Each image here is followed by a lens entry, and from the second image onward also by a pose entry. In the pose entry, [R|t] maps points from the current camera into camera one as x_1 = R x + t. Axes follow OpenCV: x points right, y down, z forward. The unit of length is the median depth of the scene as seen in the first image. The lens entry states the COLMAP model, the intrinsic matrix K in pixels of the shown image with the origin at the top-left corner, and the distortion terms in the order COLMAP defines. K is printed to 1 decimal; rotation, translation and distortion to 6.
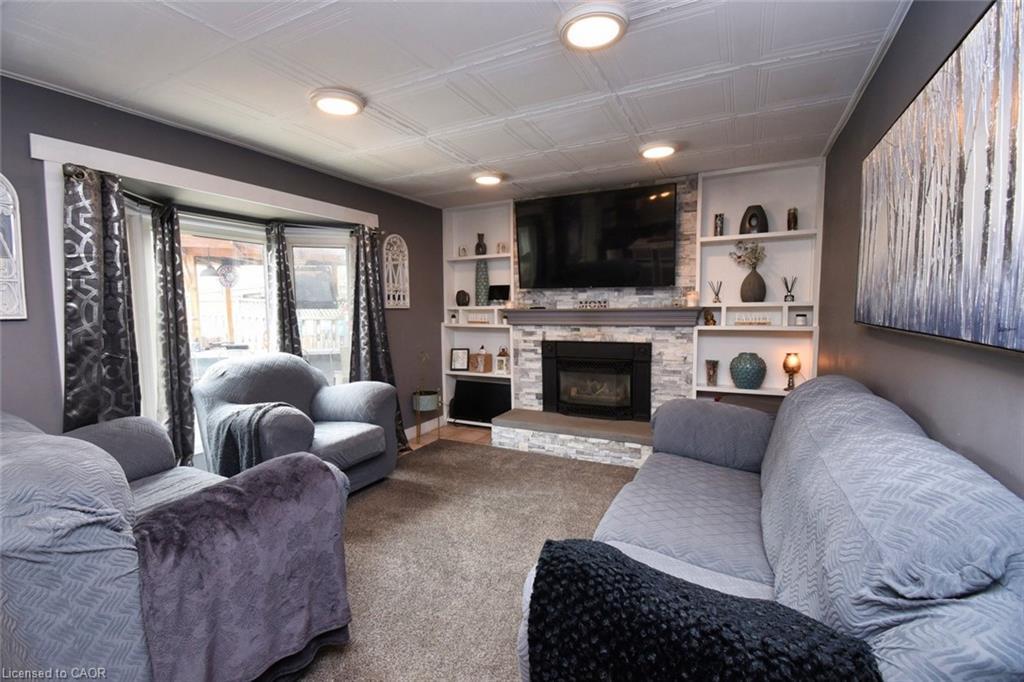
lens RADIAL K [[451.0, 0, 512.0], [0, 451.0, 341.0], [0, 0, 1]] dist [0.020883, -0.025394]
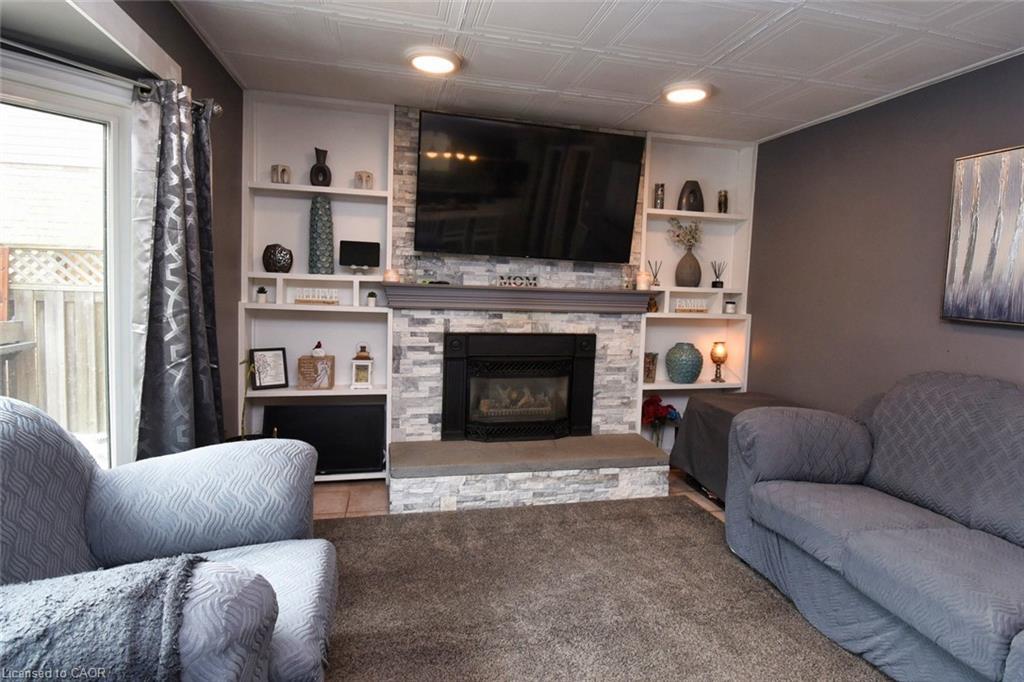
lens RADIAL K [[540.4, 0, 516.9], [0, 540.4, 314.6], [0, 0, 1]] dist [0.016278, -0.000119]
pose [[0.758312, -0.001748, 0.651890, -0.384862], [0.005605, 0.999977, -0.003838, -0.025158], [-0.651868, 0.006564, 0.758304, 0.356583]]
